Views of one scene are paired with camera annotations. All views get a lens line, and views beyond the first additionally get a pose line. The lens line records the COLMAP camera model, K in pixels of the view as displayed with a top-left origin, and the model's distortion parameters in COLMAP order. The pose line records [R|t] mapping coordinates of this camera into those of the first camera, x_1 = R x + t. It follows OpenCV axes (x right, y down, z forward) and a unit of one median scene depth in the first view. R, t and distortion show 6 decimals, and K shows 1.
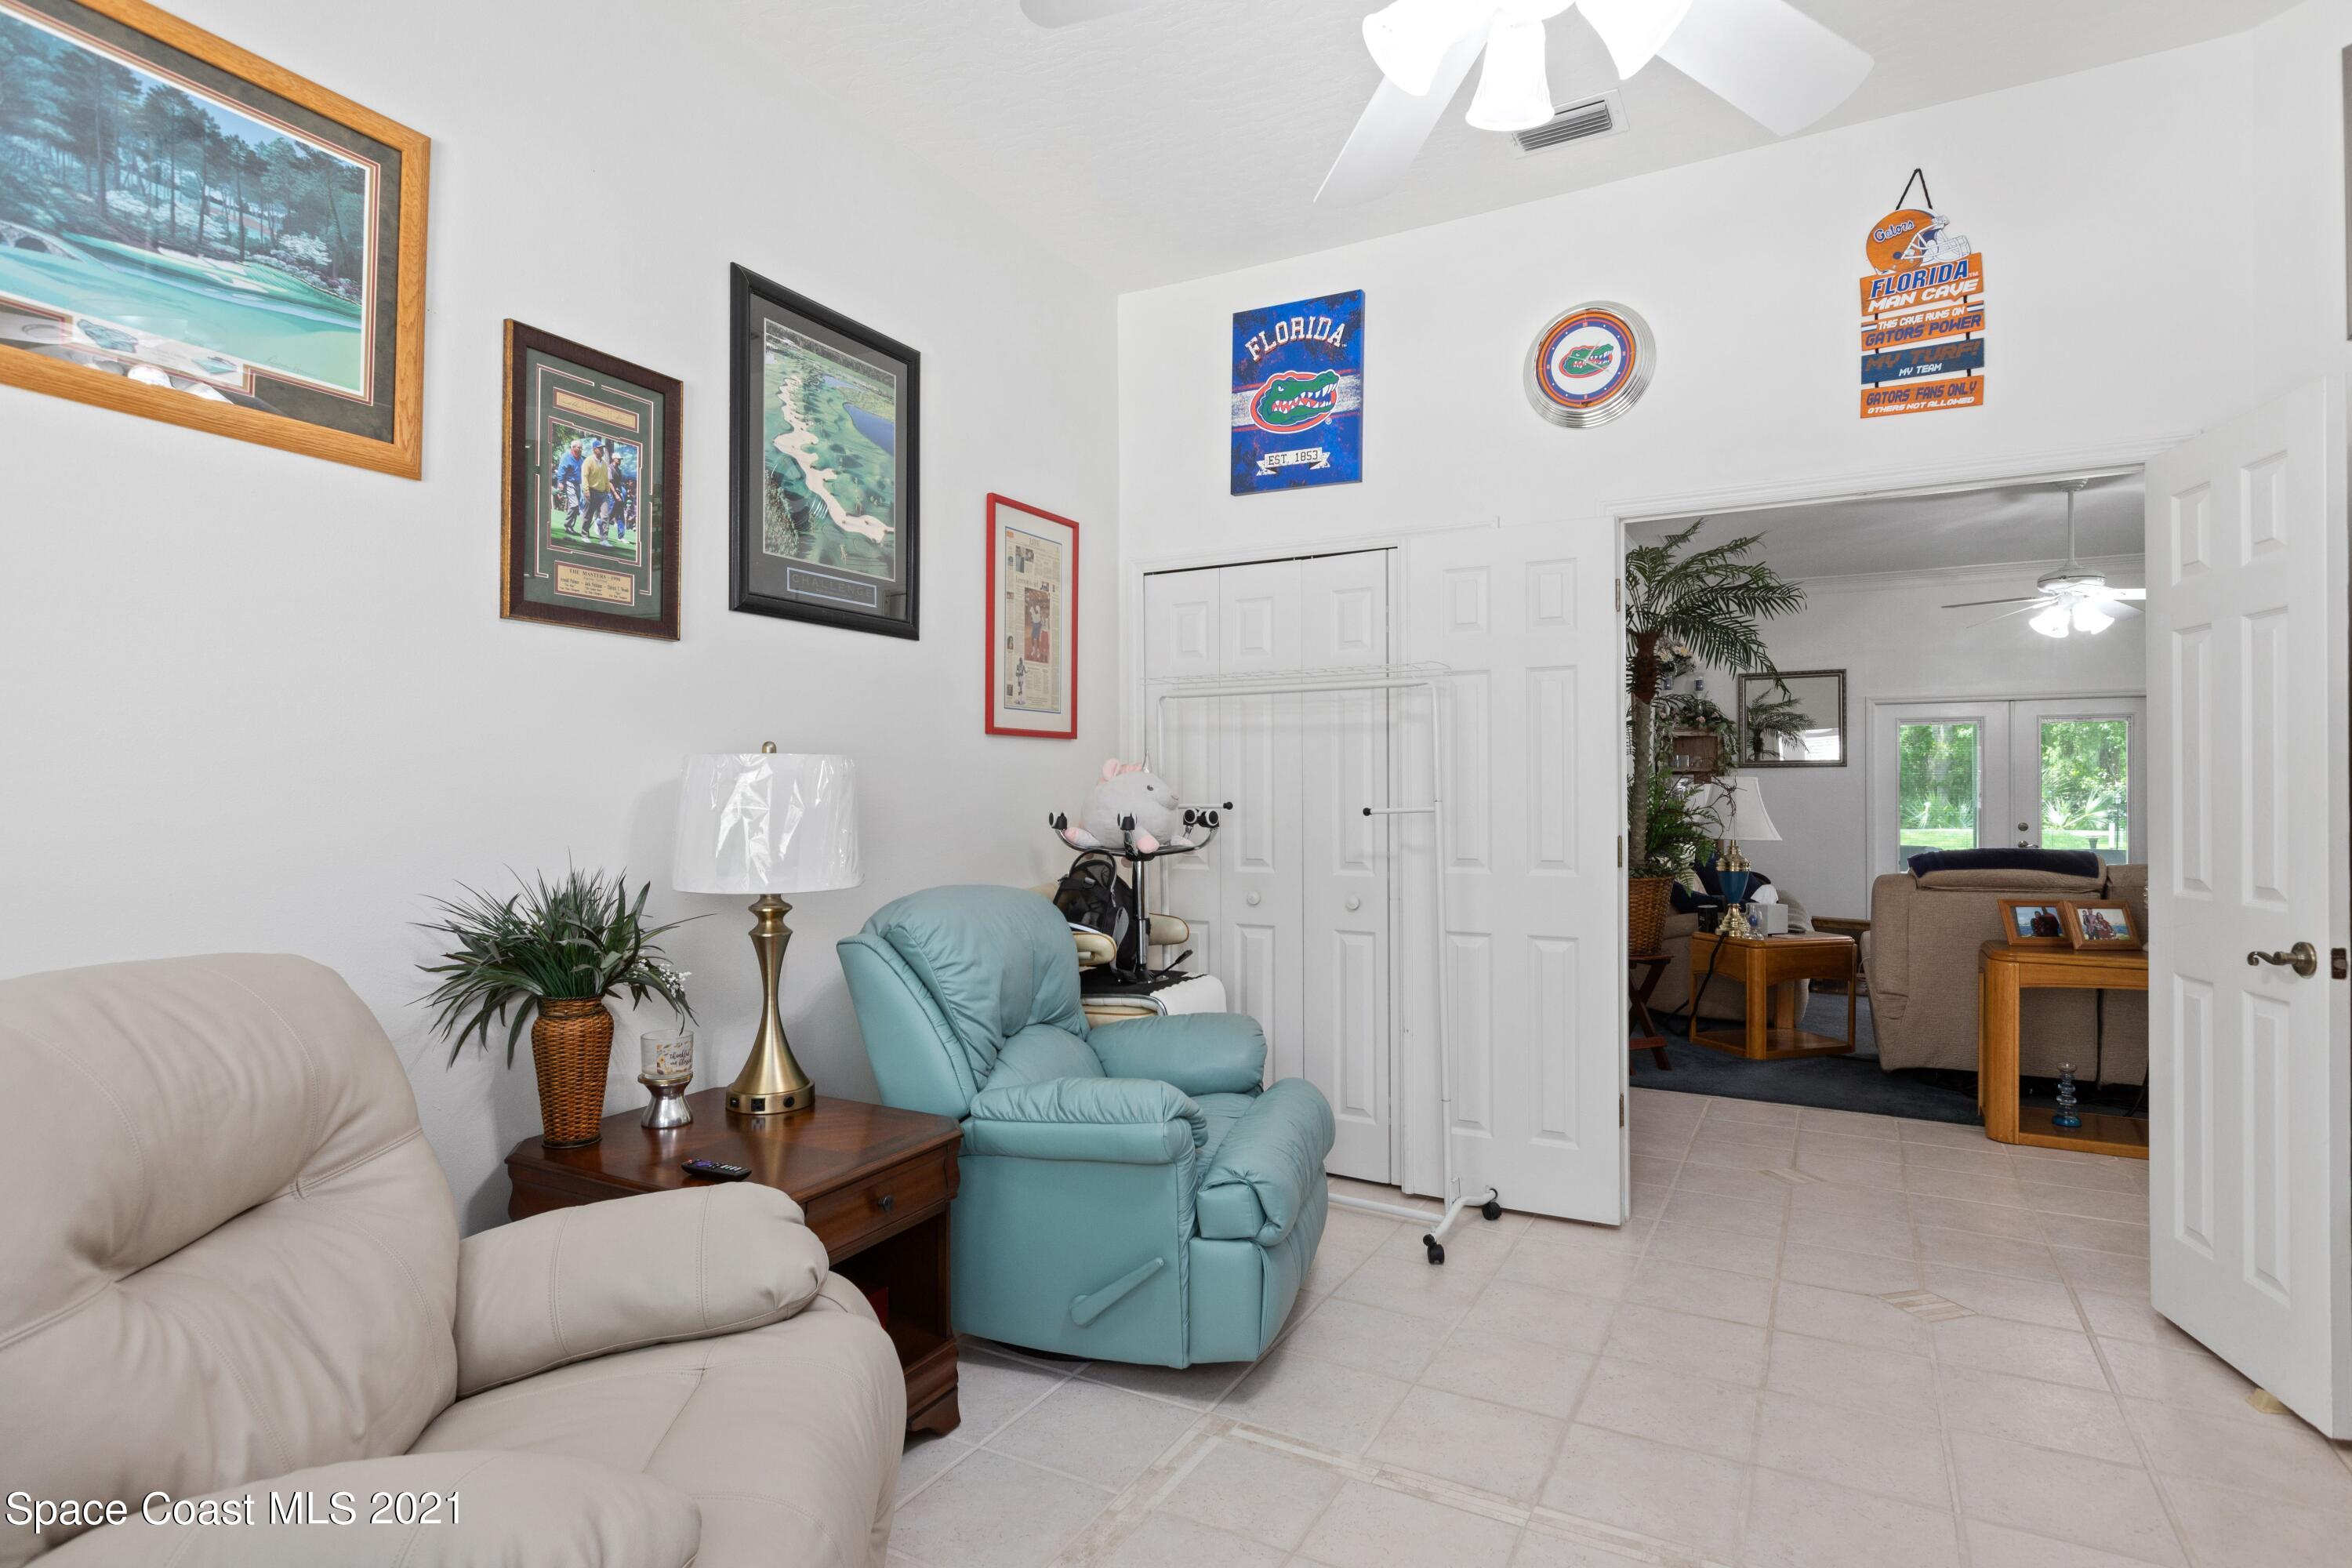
lens RADIAL K [[1222.7, 0, 1166.4], [0, 1222.7, 801.4], [0, 0, 1]] dist [0.001667, -0.000255]
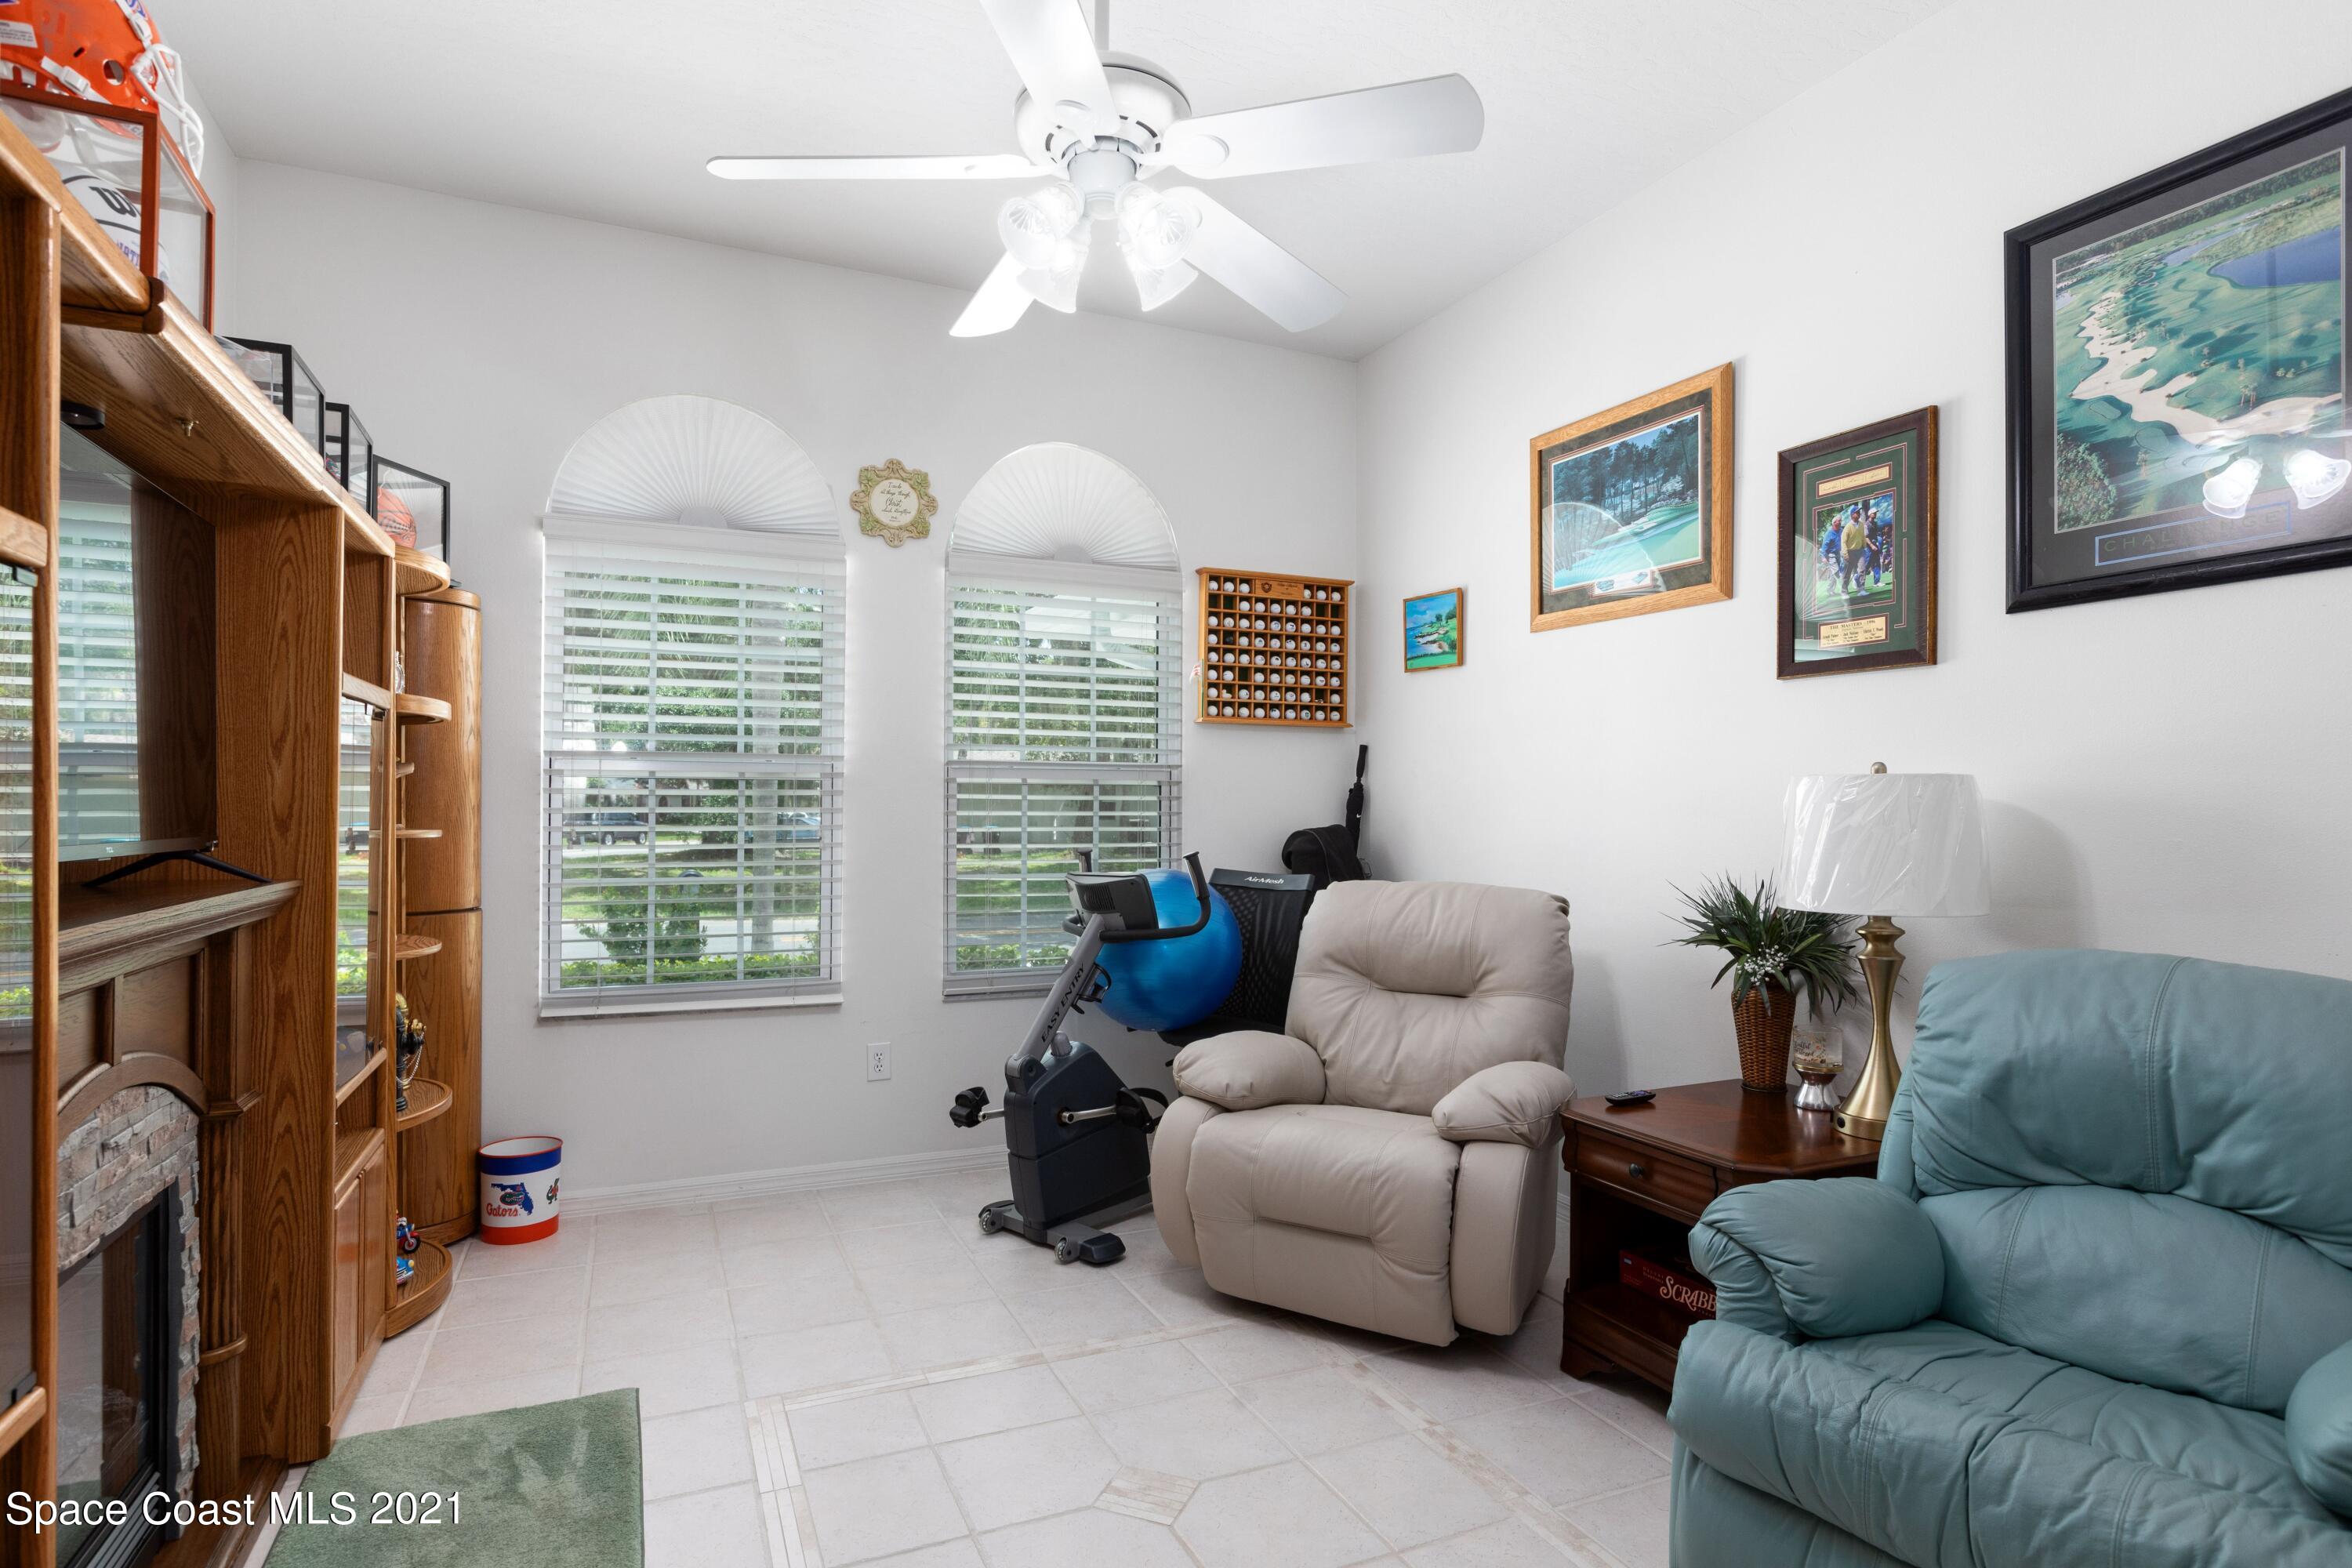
lens RADIAL K [[1222.7, 0, 1166.4], [0, 1222.7, 801.4], [0, 0, 1]] dist [0.001667, -0.000255]
pose [[-0.606454, 0.000325, -0.795118, 0.804385], [-0.000397, 1.000000, 0.000711, -0.018372], [0.795118, 0.000747, -0.606454, 1.134655]]
